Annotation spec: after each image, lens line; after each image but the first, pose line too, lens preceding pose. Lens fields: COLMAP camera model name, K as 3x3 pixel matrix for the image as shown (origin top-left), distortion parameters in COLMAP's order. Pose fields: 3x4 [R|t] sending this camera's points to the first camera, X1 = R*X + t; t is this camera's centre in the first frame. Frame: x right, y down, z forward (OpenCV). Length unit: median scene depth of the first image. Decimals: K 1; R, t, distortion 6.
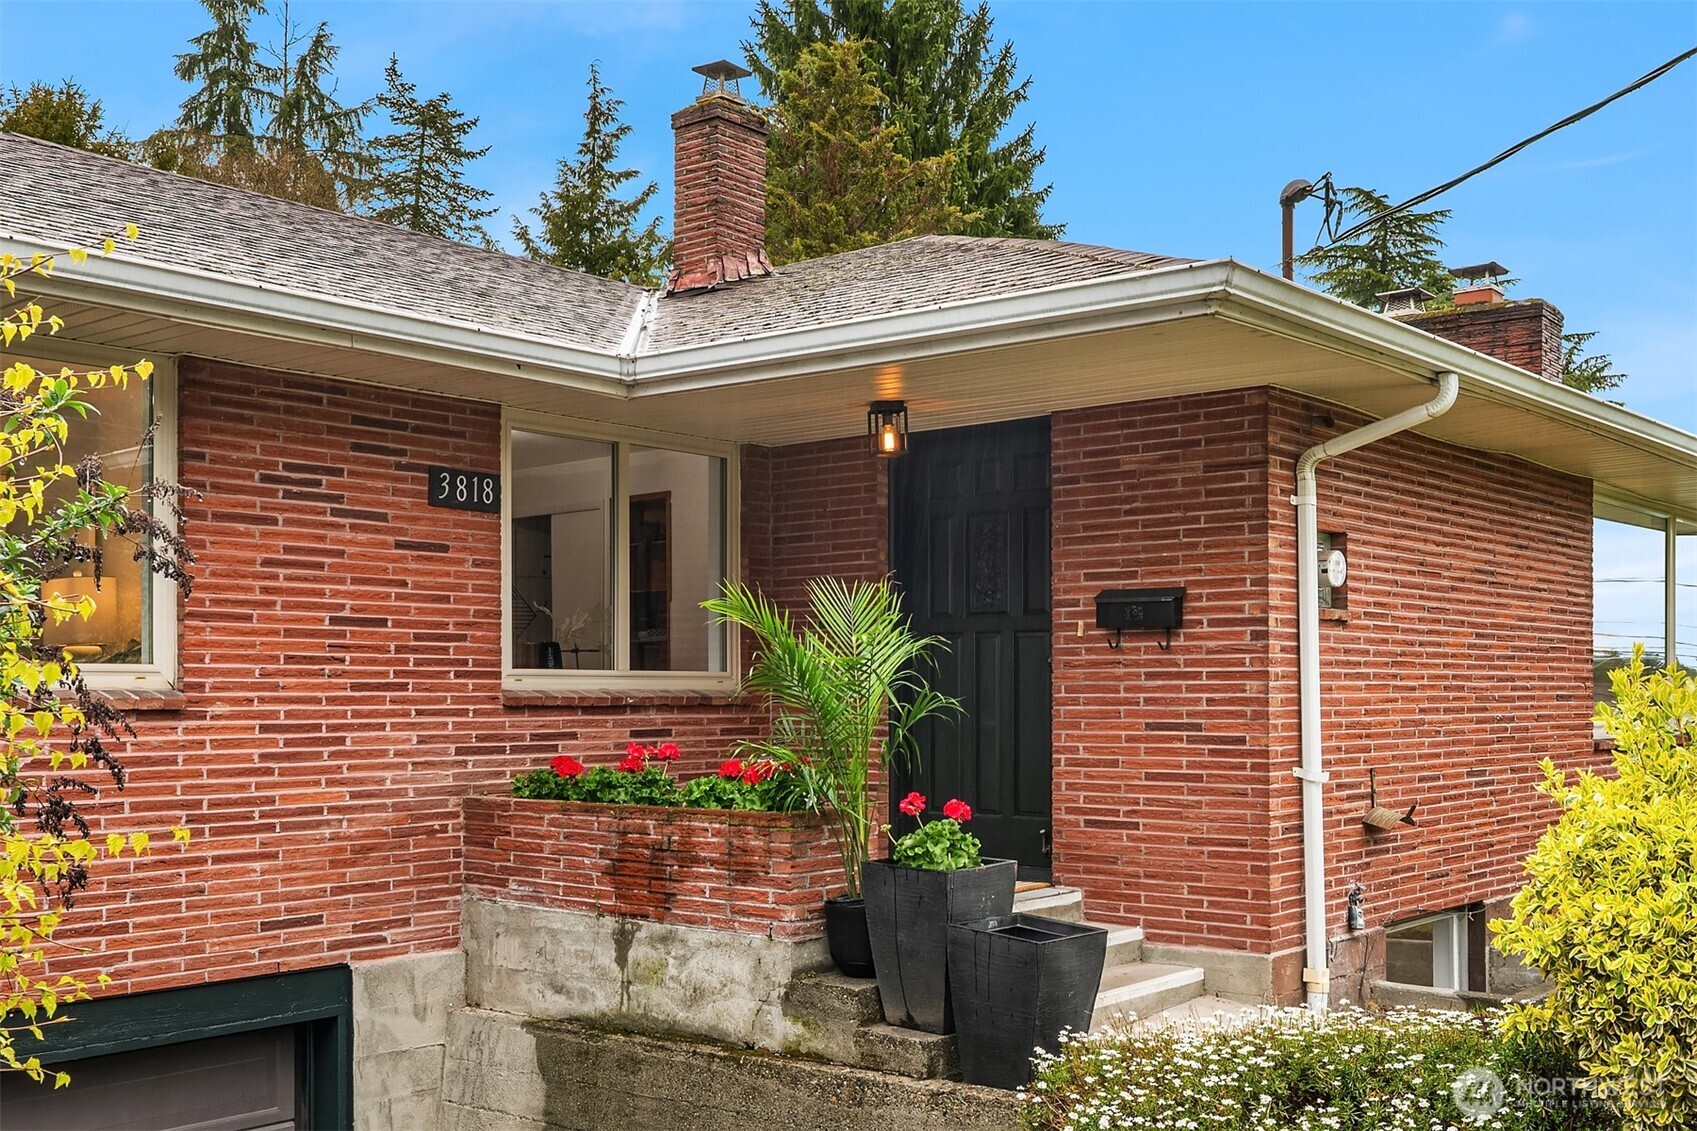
lens RADIAL K [[1790.0, 0, 848.8], [0, 1790.0, 675.6], [0, 0, 1]] dist [0.000648, -0.007466]
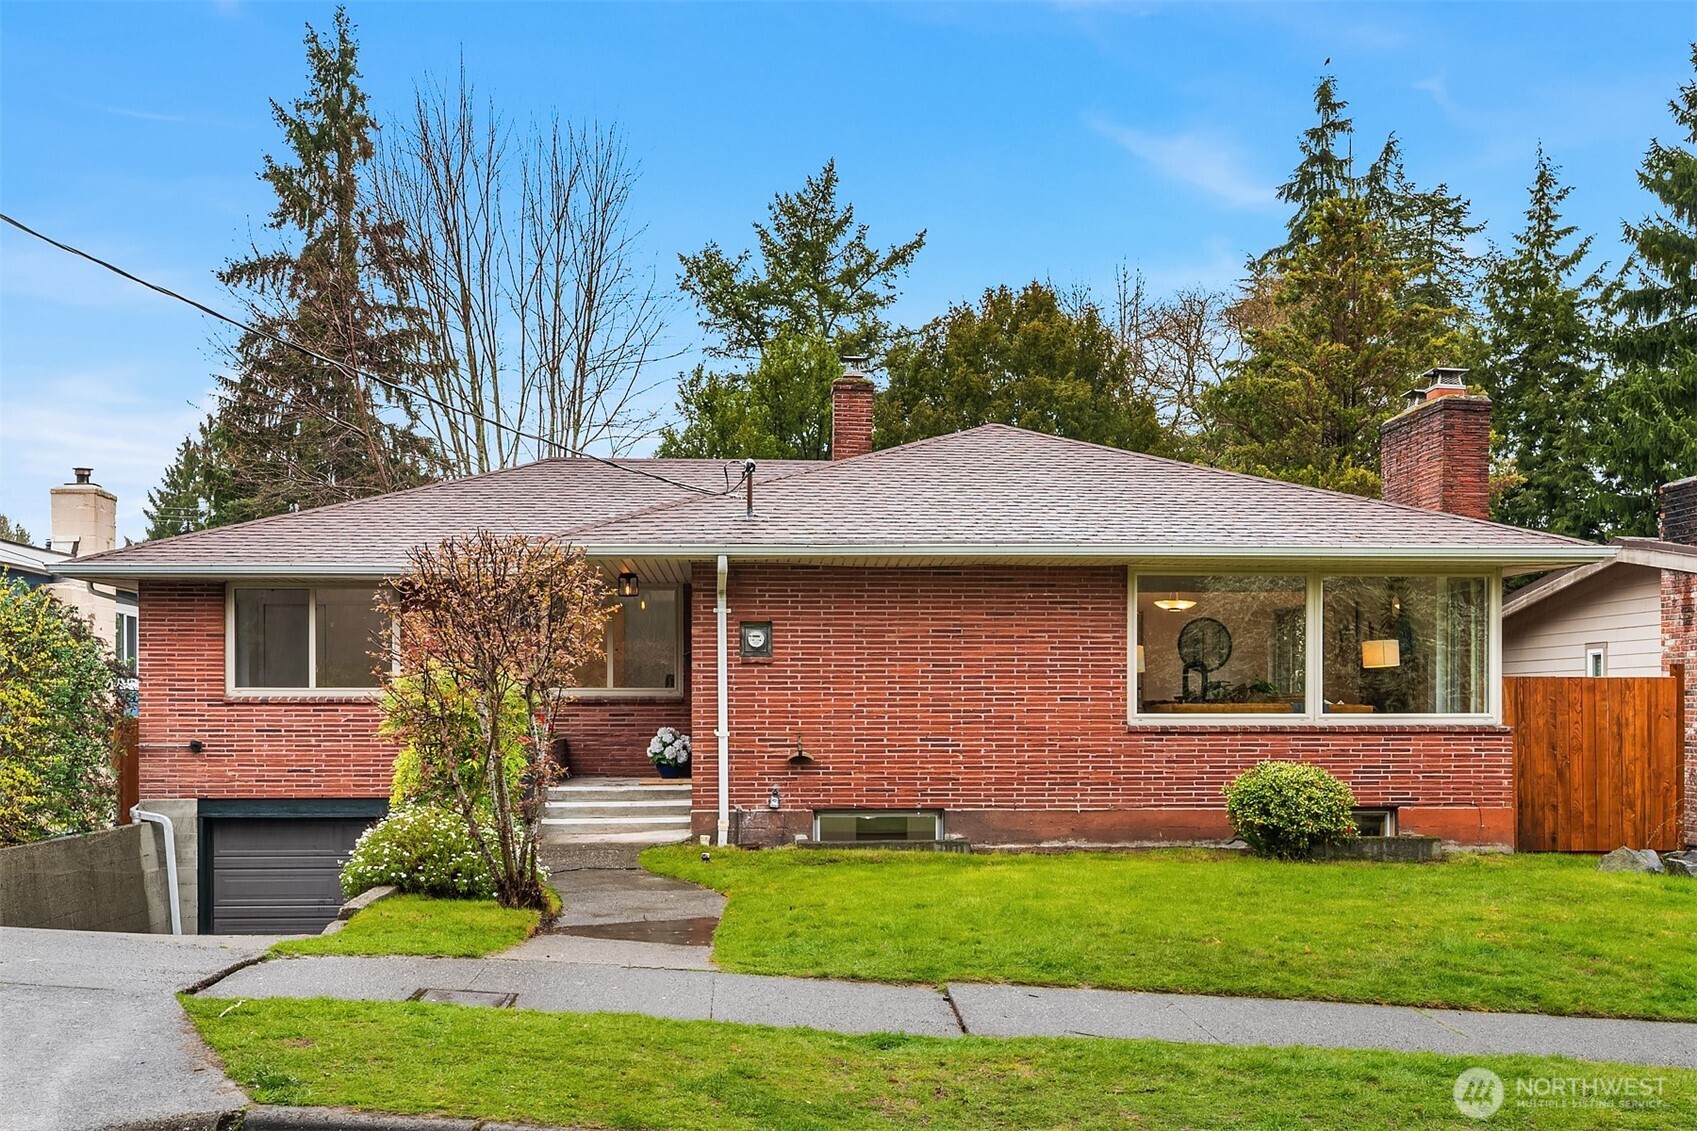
lens RADIAL K [[1790.0, 0, 848.8], [0, 1790.0, 675.6], [0, 0, 1]] dist [0.000648, -0.007466]
pose [[0.688743, -0.011441, -0.724916, 1.872598], [0.006784, 0.999933, -0.009336, 0.005422], [0.724974, 0.001513, 0.688774, -0.401403]]
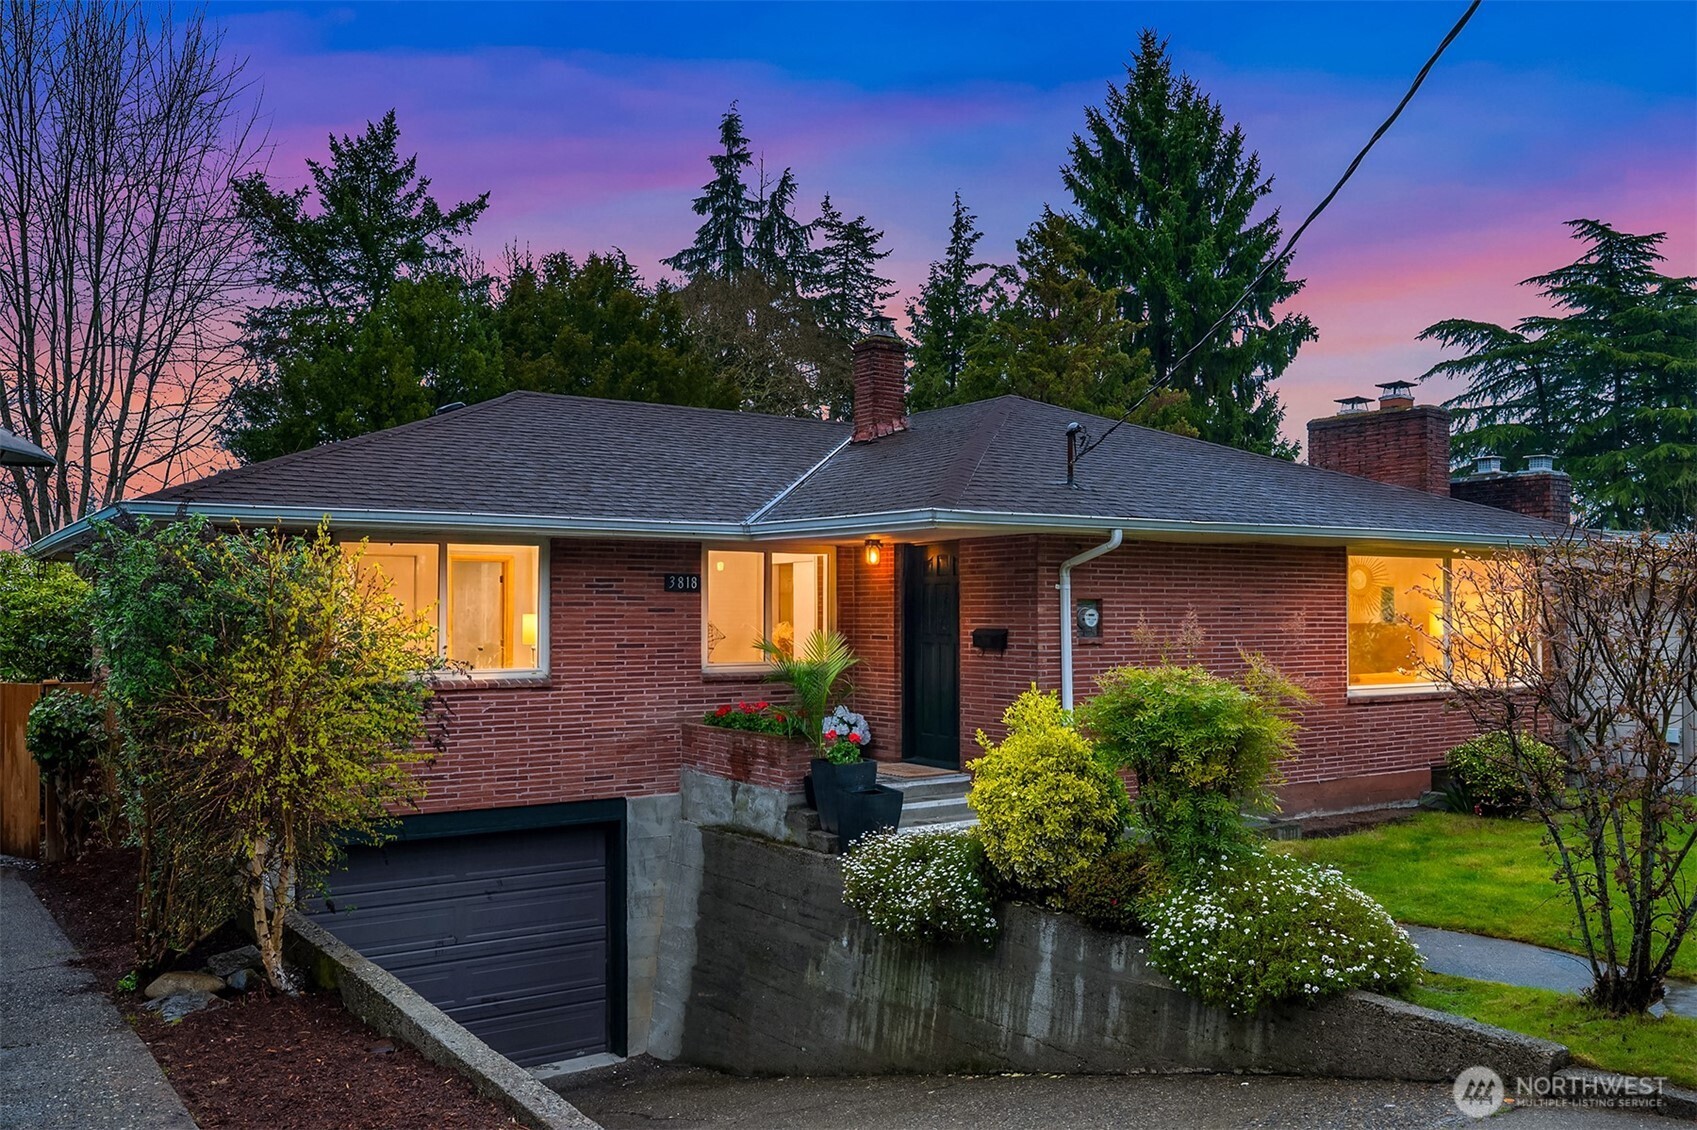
lens RADIAL K [[1416.5, 0, 848.5], [0, 1416.5, 565.0], [0, 0, 1]] dist [0.001476, 0.001792]
pose [[0.961140, -0.008874, -0.275920, 0.437739], [0.002819, 0.999747, -0.022335, -0.082307], [0.276049, 0.020690, 0.960921, -0.582190]]
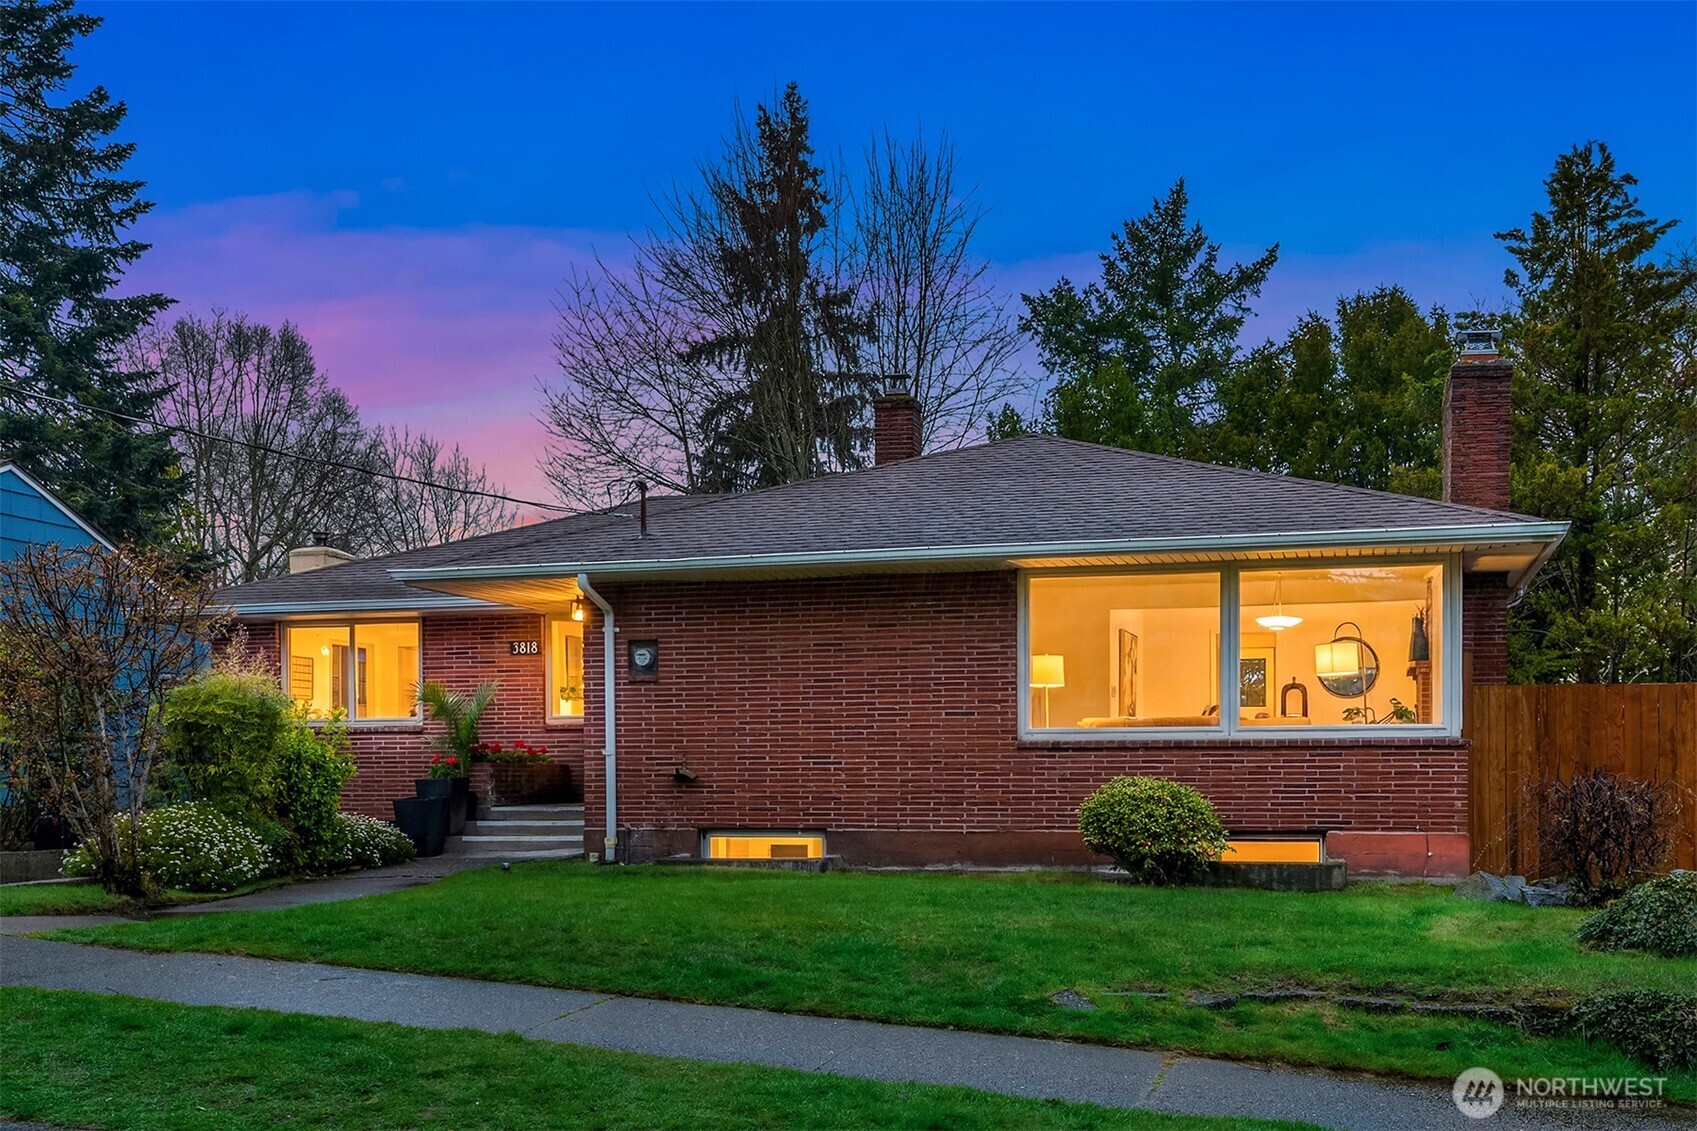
lens RADIAL K [[1804.0, 0, 866.2], [0, 1804.0, 773.1], [0, 0, 1]] dist [0.012898, 0.011519]
pose [[0.415447, -0.001574, -0.909616, 2.310417], [0.012361, 0.999916, 0.003916, 0.073030], [0.909533, -0.012871, 0.415431, 0.327629]]
